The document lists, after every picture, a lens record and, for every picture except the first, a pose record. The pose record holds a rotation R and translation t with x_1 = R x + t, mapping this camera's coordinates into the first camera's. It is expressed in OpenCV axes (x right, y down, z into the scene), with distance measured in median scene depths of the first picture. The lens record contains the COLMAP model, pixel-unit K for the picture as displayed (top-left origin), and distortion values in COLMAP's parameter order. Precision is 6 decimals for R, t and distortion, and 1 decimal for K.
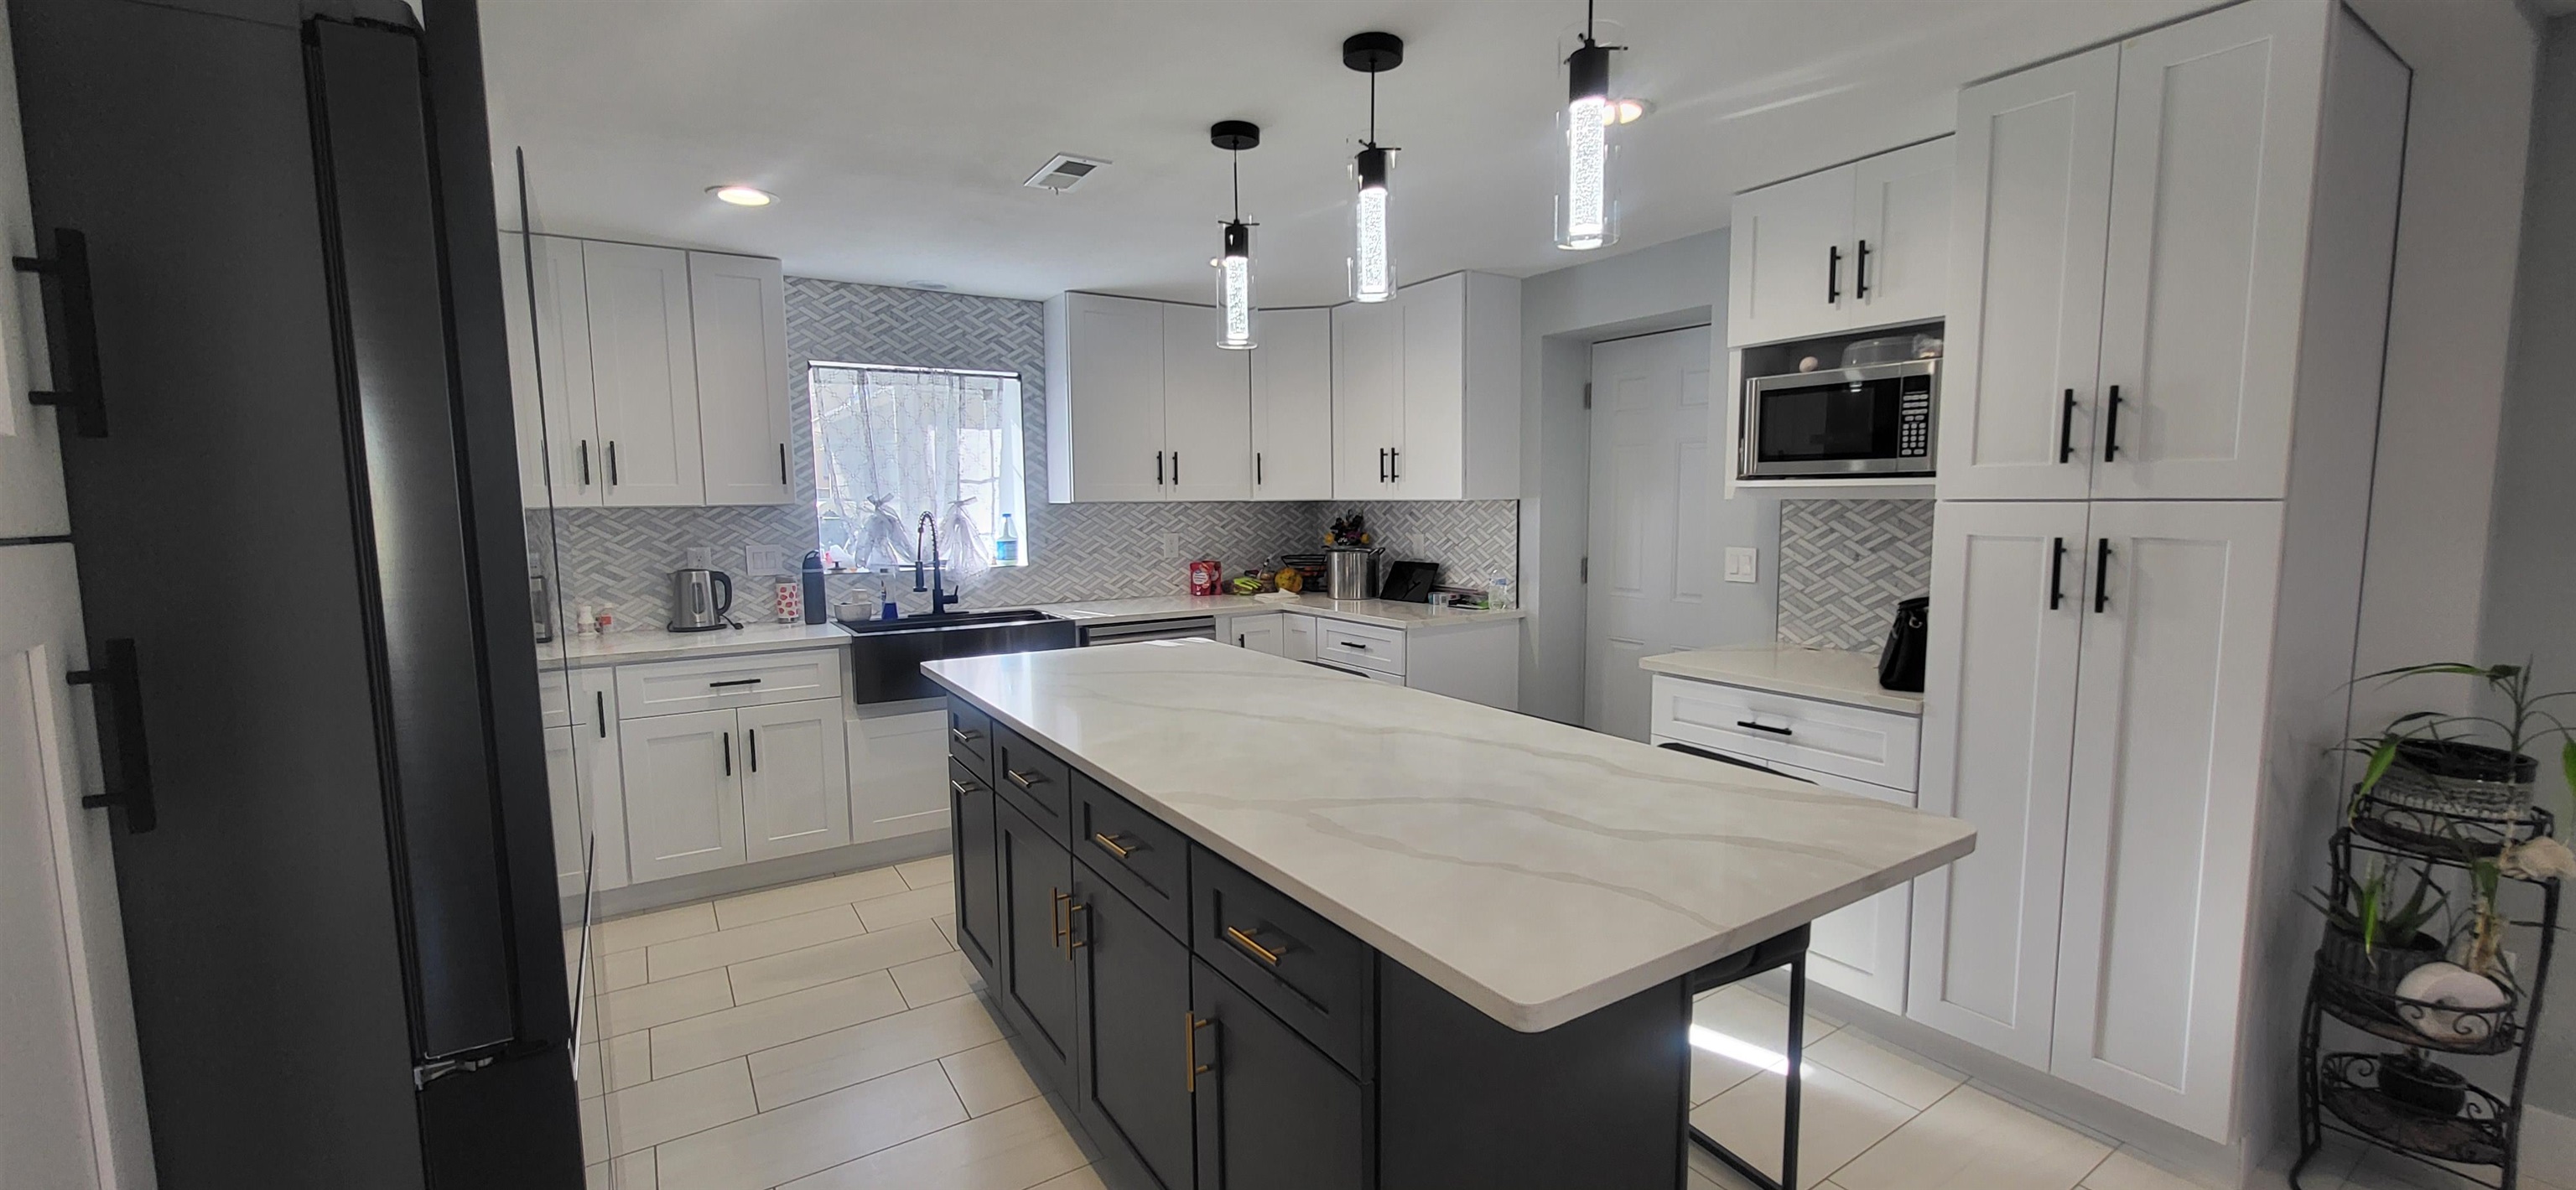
lens RADIAL K [[1016.5, 0, 1311.9], [0, 1016.5, 597.8], [0, 0, 1]] dist [-0.003764, 0.000244]
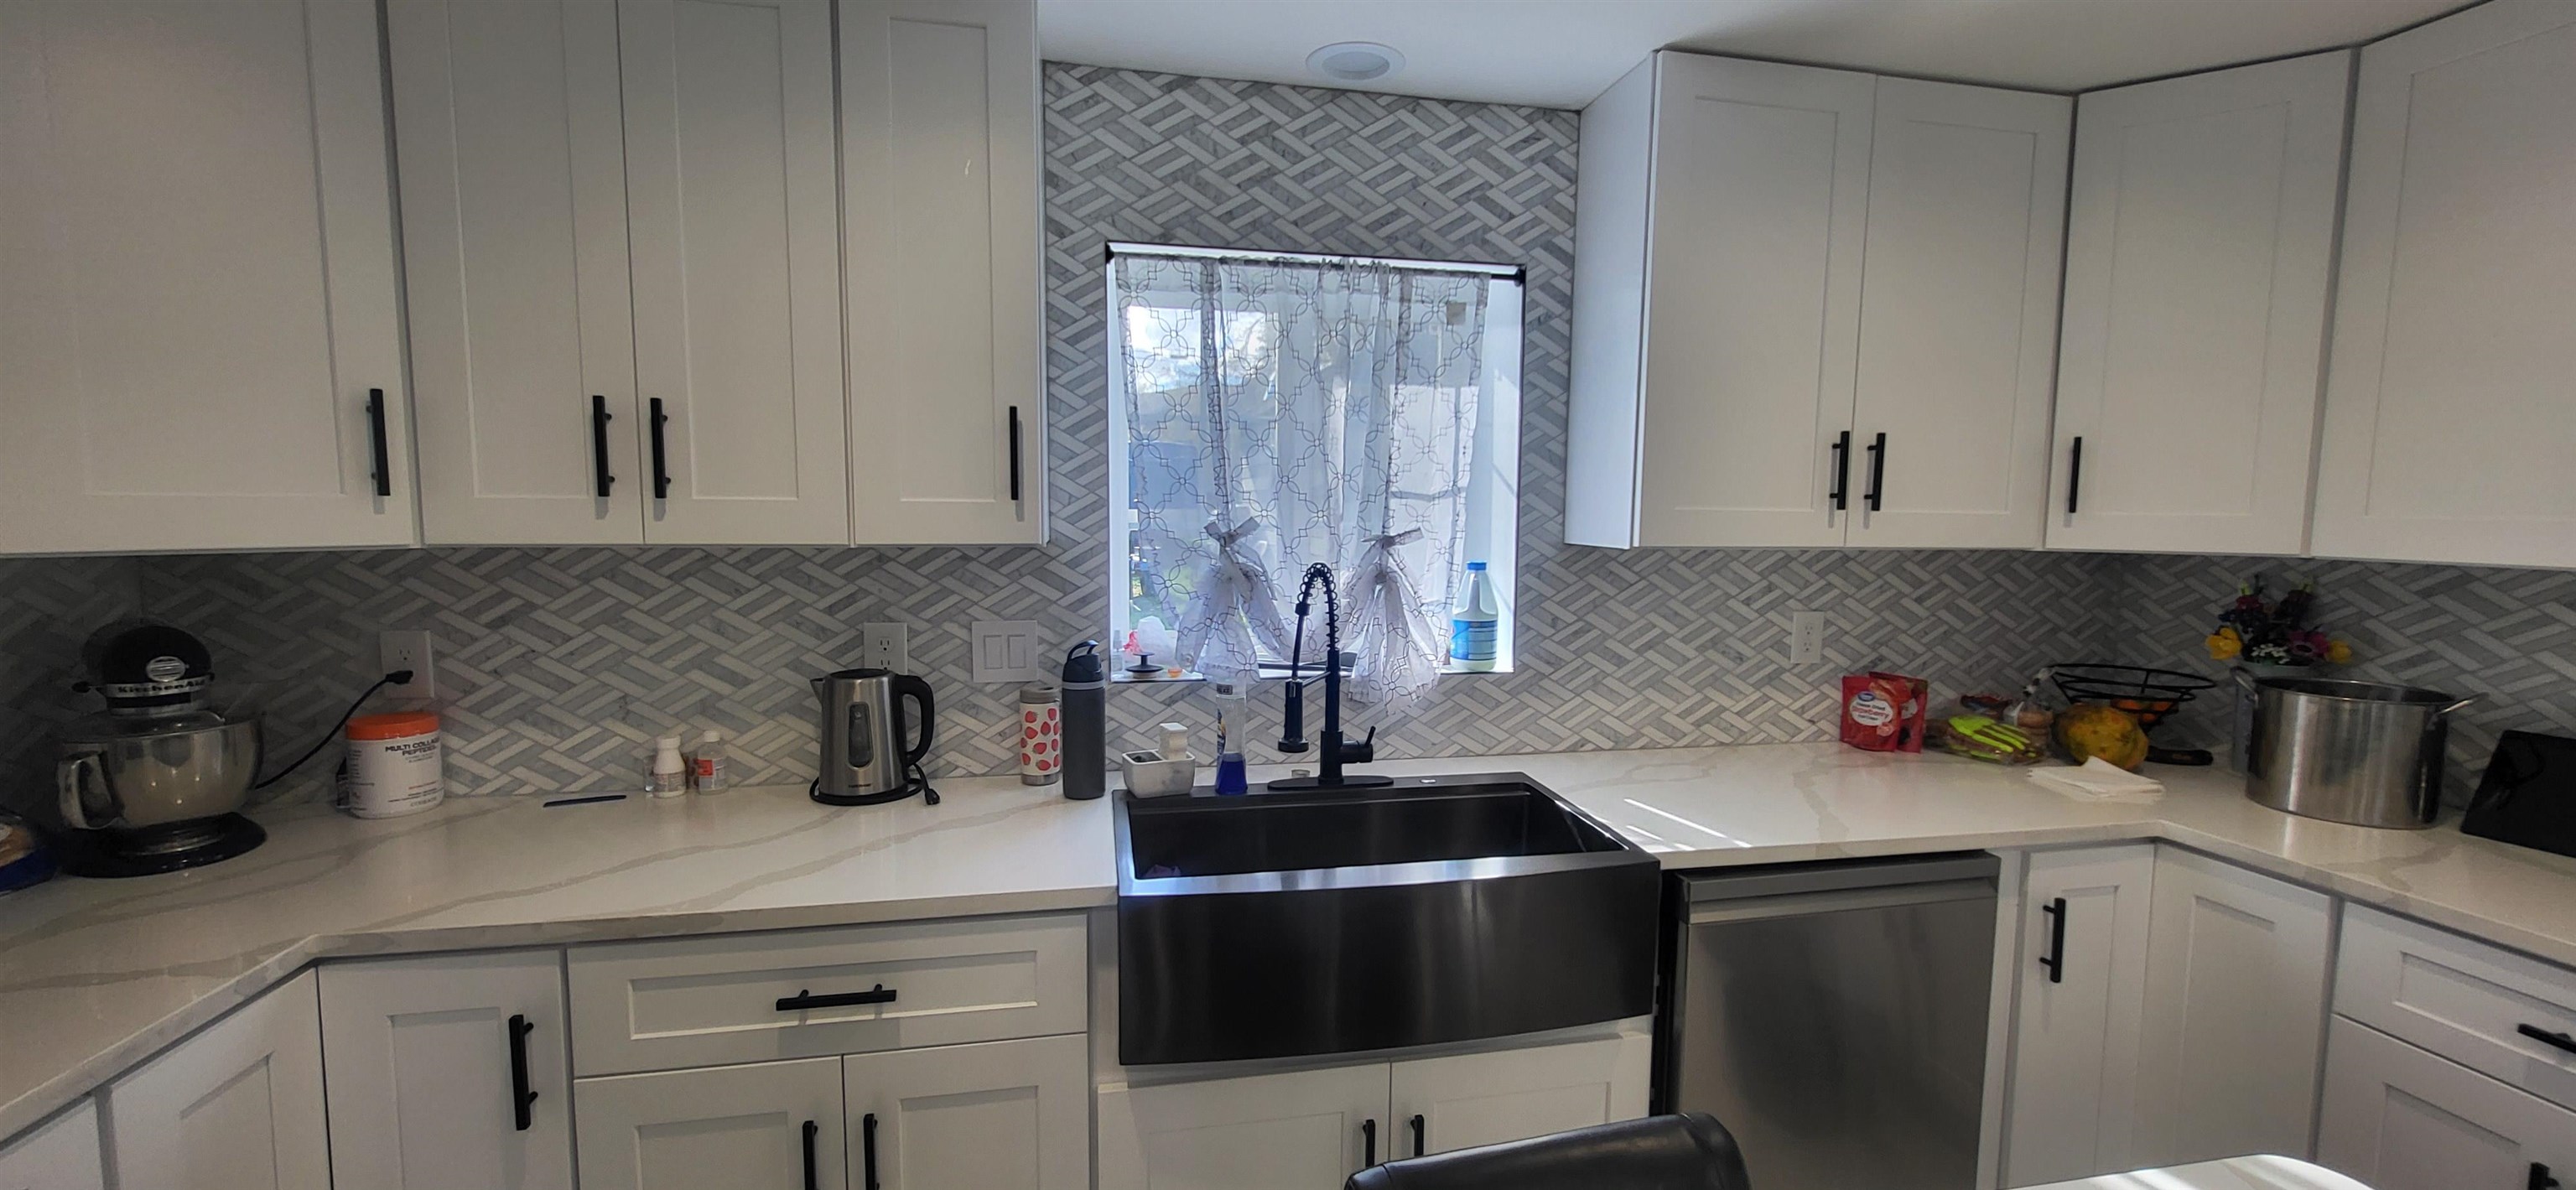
lens RADIAL K [[1016.5, 0, 1311.9], [0, 1016.5, 597.8], [0, 0, 1]] dist [-0.003764, 0.000244]
pose [[0.924795, 0.054250, -0.376577, -0.199000], [-0.056059, 0.998408, 0.006163, -0.067908], [0.376312, 0.015411, 0.926365, 0.547904]]
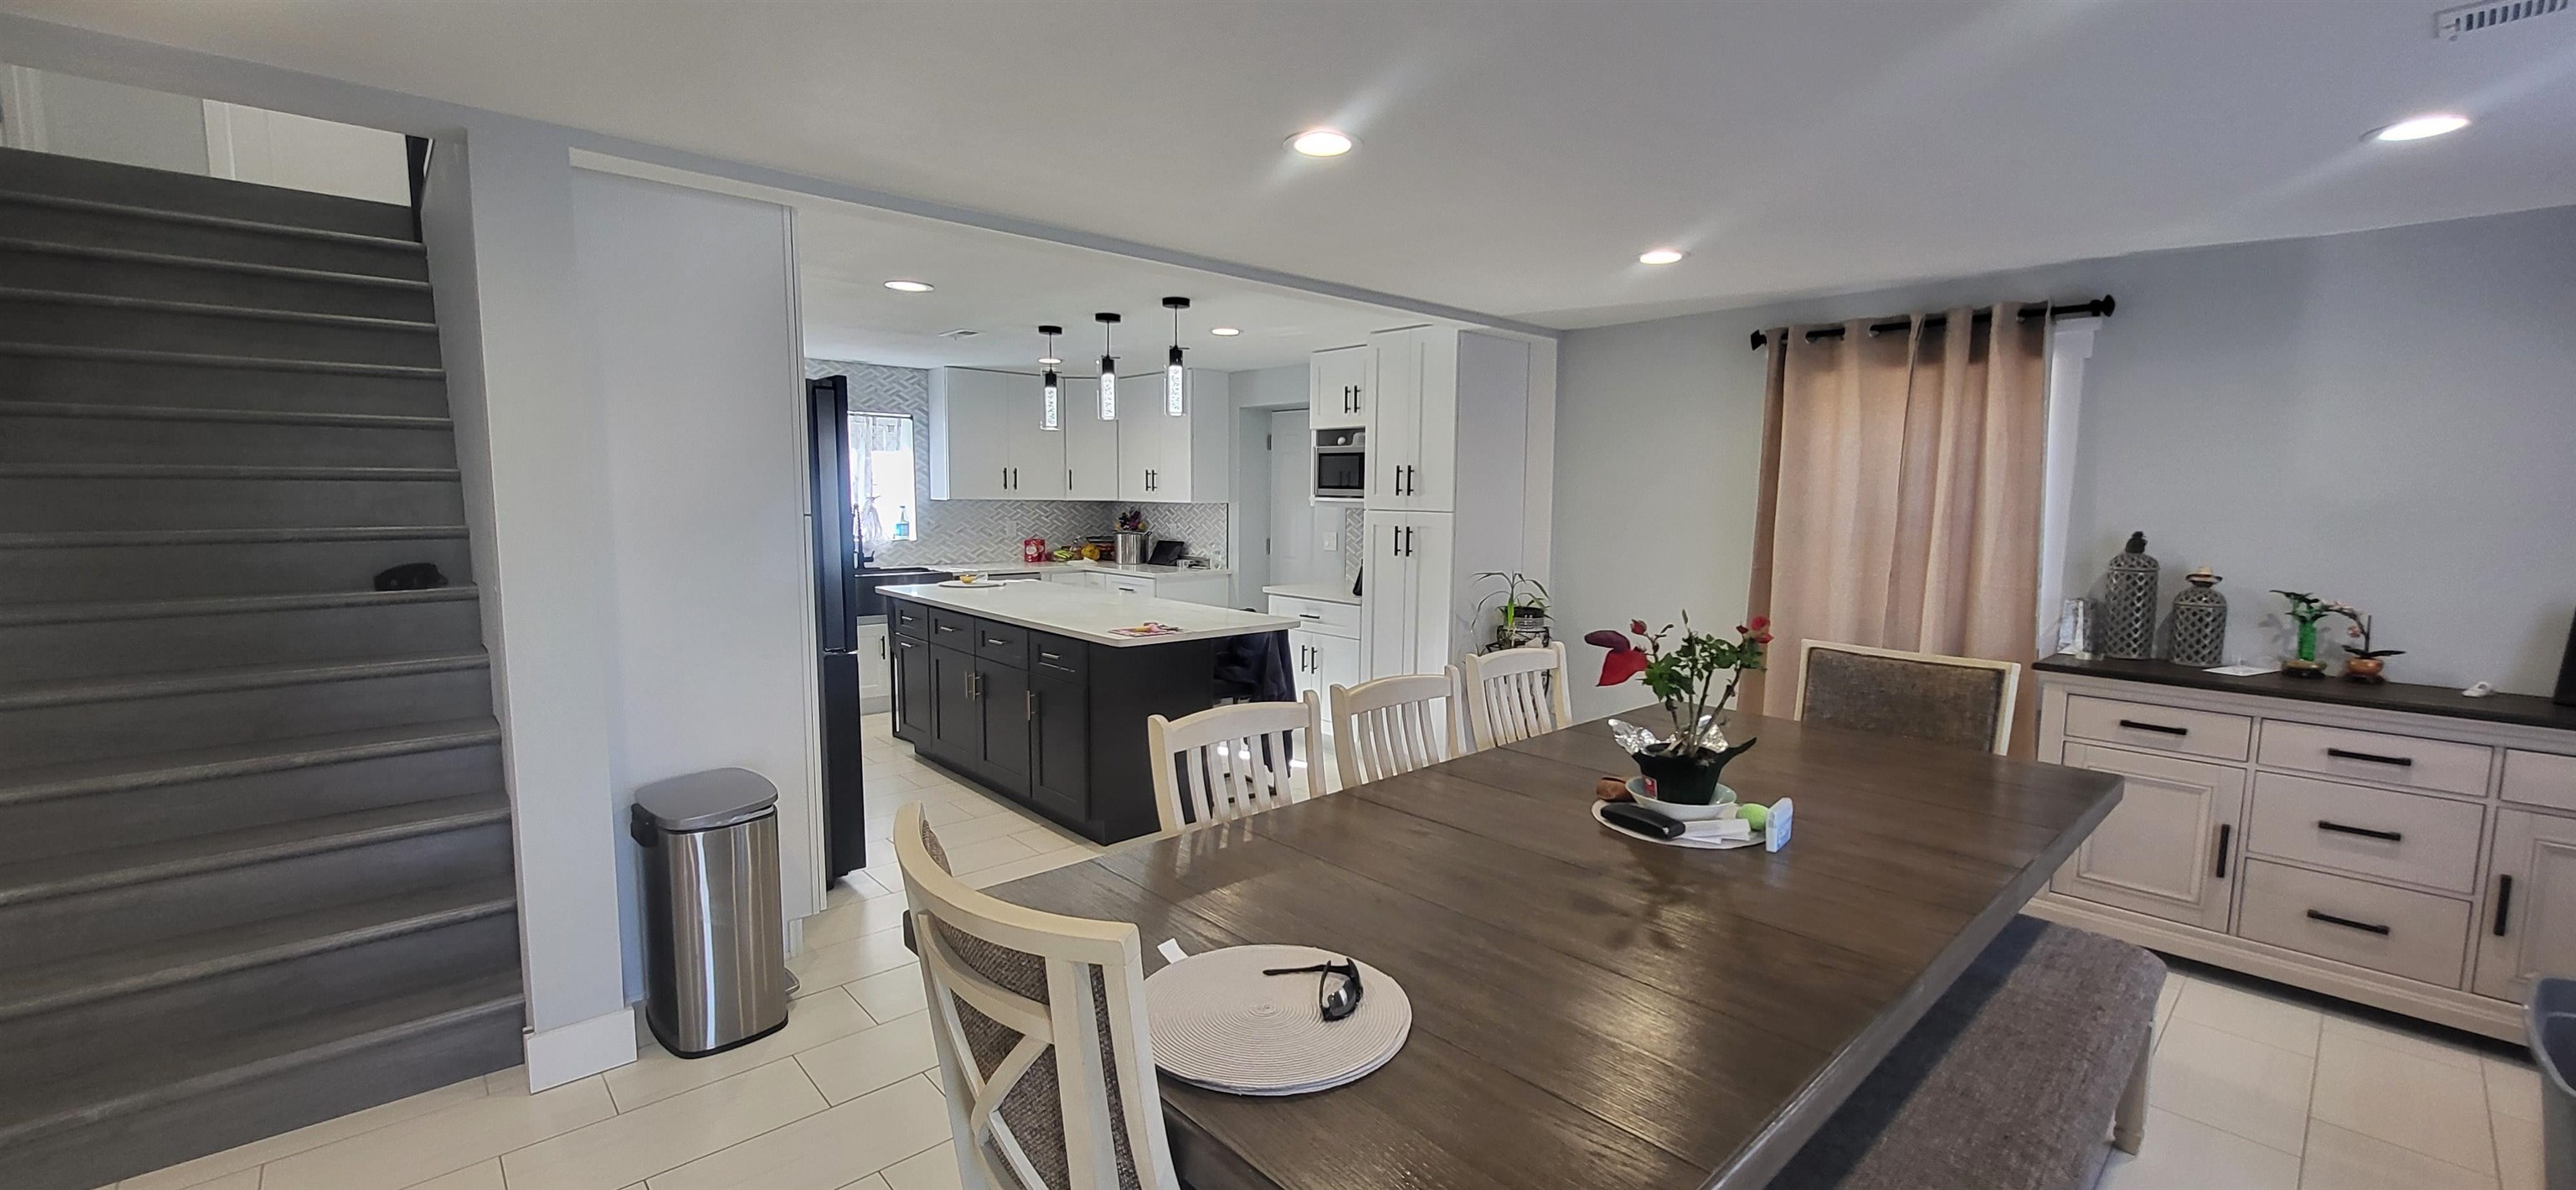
lens RADIAL K [[1016.5, 0, 1311.9], [0, 1016.5, 597.8], [0, 0, 1]] dist [-0.003764, 0.000244]
pose [[0.986742, 0.004457, 0.162238, 0.067361], [-0.005131, 0.999980, 0.003737, 0.050421], [-0.162218, -0.004520, 0.986745, -0.654774]]
